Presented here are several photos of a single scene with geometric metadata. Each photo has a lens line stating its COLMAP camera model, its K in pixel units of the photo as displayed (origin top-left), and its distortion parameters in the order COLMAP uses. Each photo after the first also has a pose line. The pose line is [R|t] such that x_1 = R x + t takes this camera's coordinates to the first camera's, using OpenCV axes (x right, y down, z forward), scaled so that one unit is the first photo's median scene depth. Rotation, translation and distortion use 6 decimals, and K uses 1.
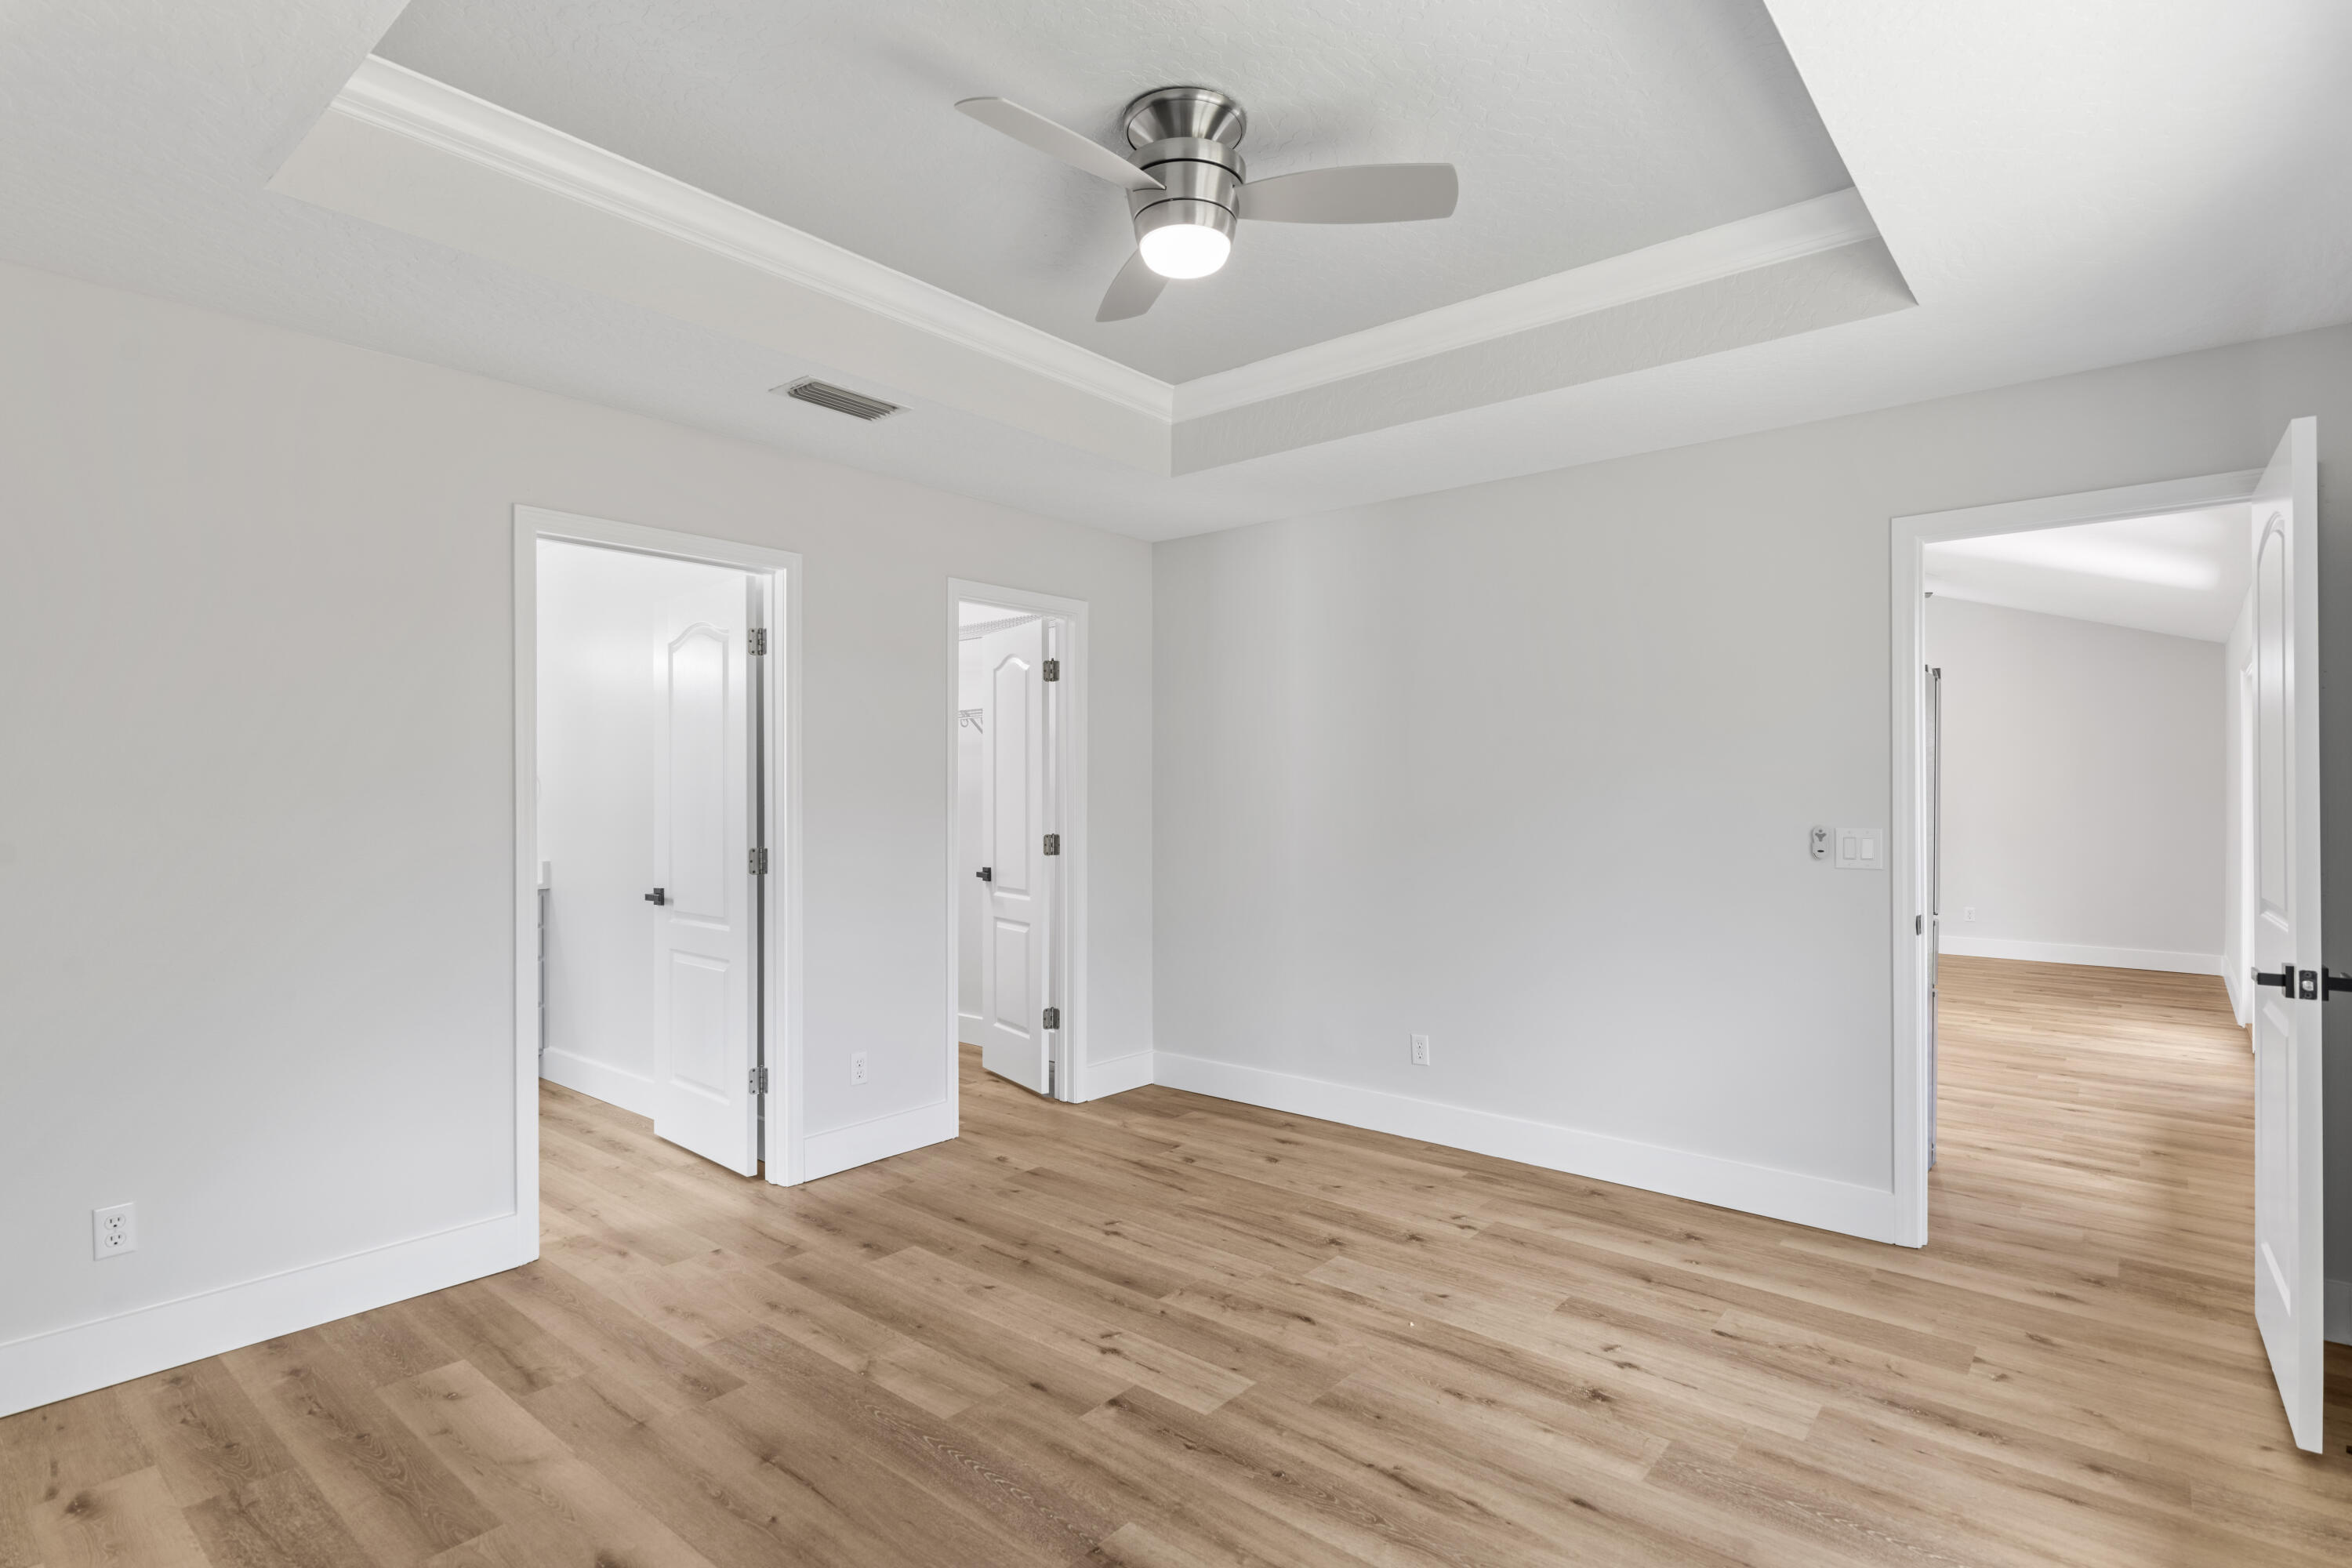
lens RADIAL K [[1161.3, 0, 1181.7], [0, 1161.3, 790.5], [0, 0, 1]] dist [0.005529, -0.000214]
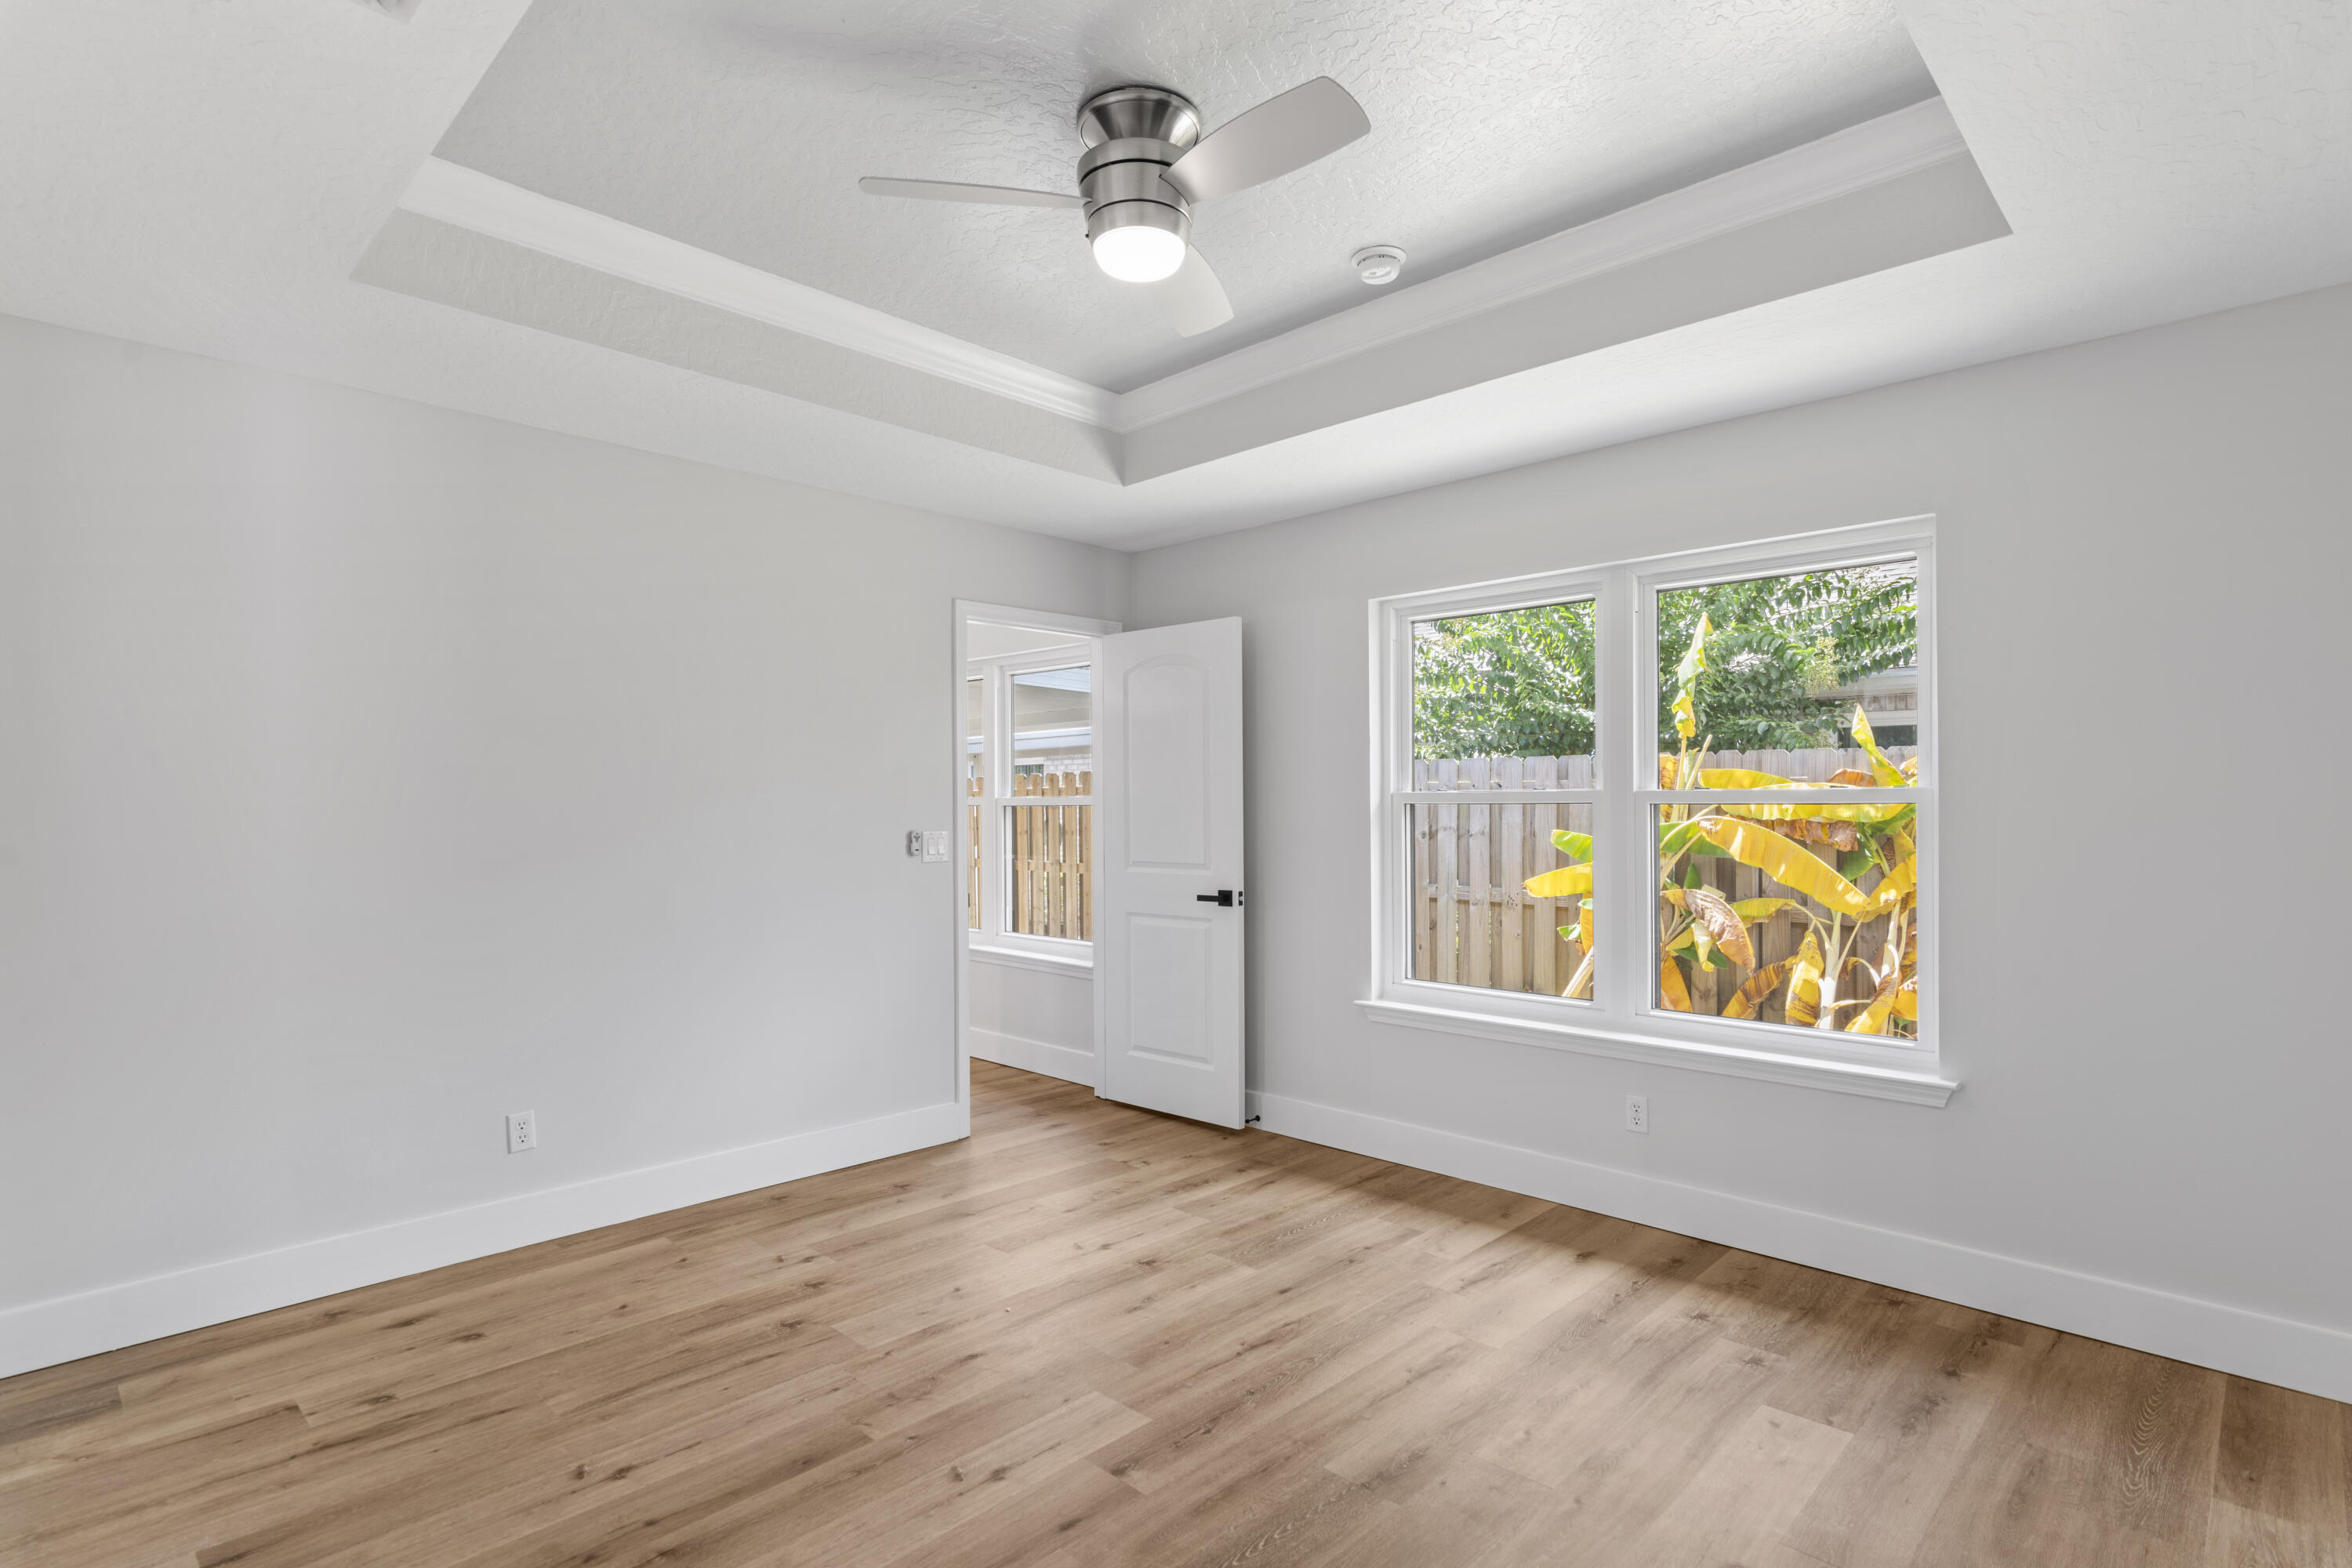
lens RADIAL K [[1161.3, 0, 1173.4], [0, 1161.3, 803.1], [0, 0, 1]] dist [0.005529, -0.000214]
pose [[0.075511, -0.000195, 0.997145, -0.750254], [-0.001691, 0.999999, 0.000323, -0.000253], [-0.997144, -0.001711, 0.075510, 0.689127]]
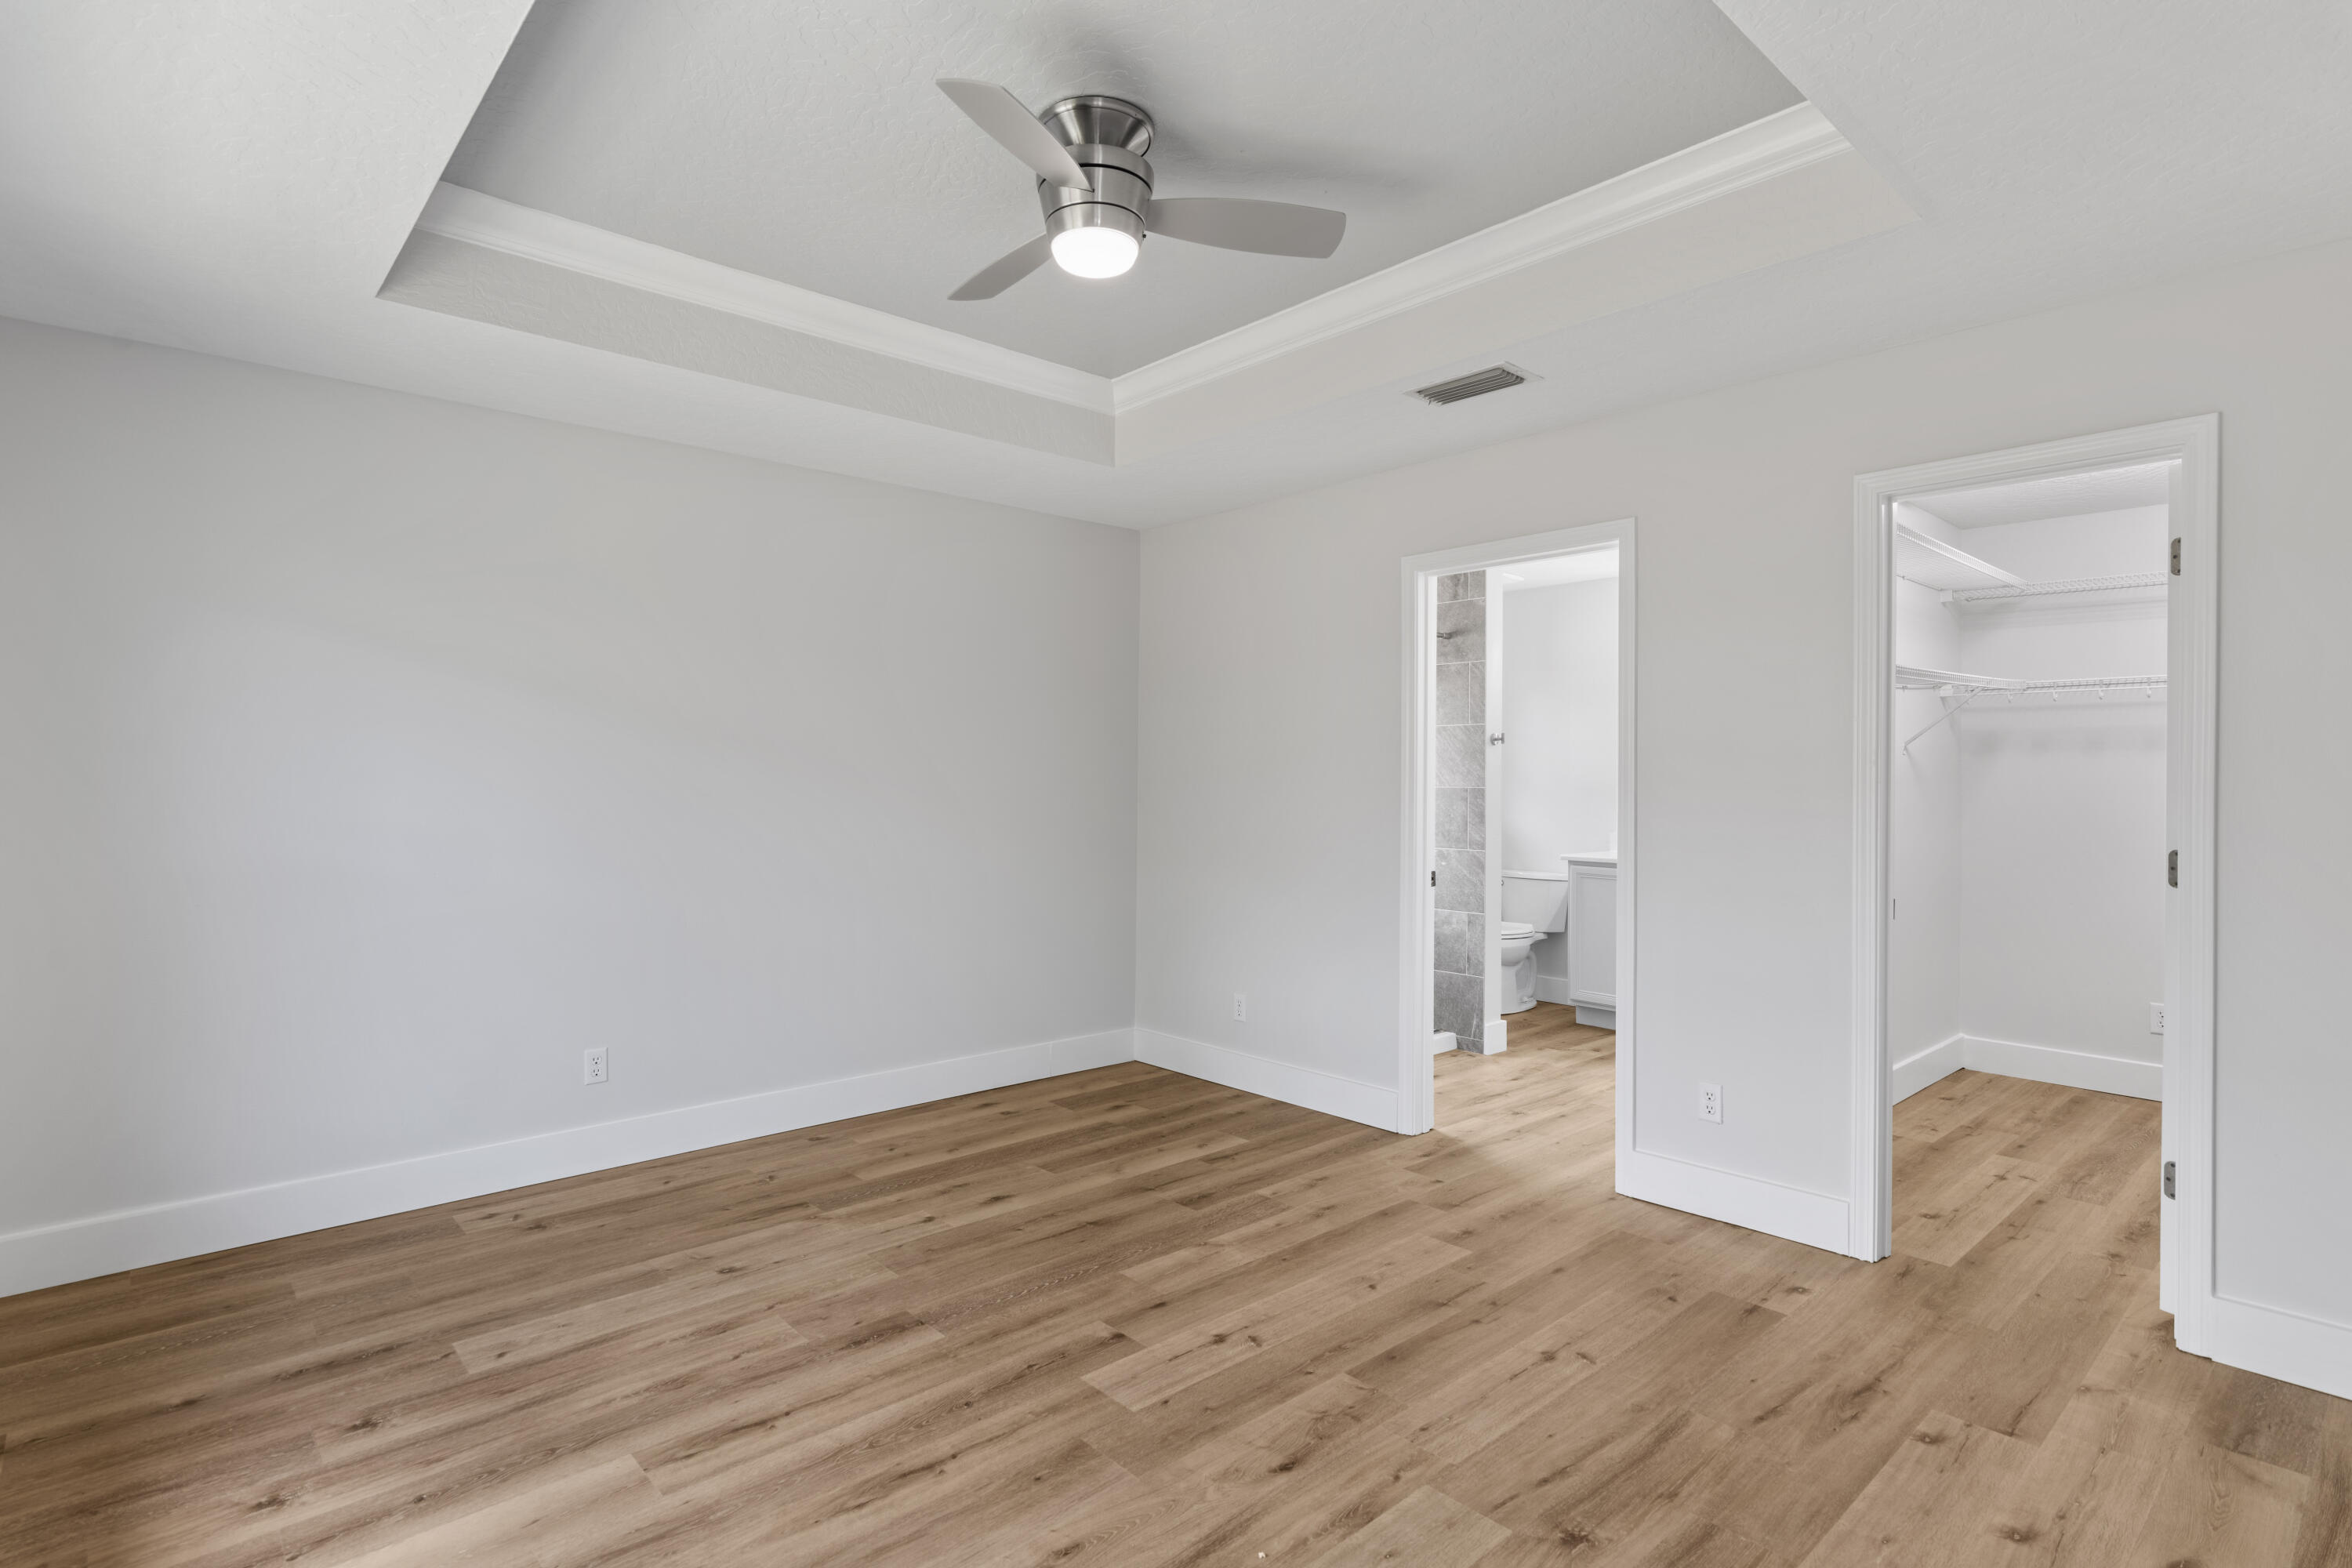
lens RADIAL K [[1161.3, 0, 1170.3], [0, 1161.3, 789.4], [0, 0, 1]] dist [0.005529, -0.000214]
pose [[-0.138052, 0.007944, -0.990393, 0.781570], [0.000431, 0.999968, 0.007961, 0.005183], [0.990425, 0.000672, -0.138051, 0.928624]]
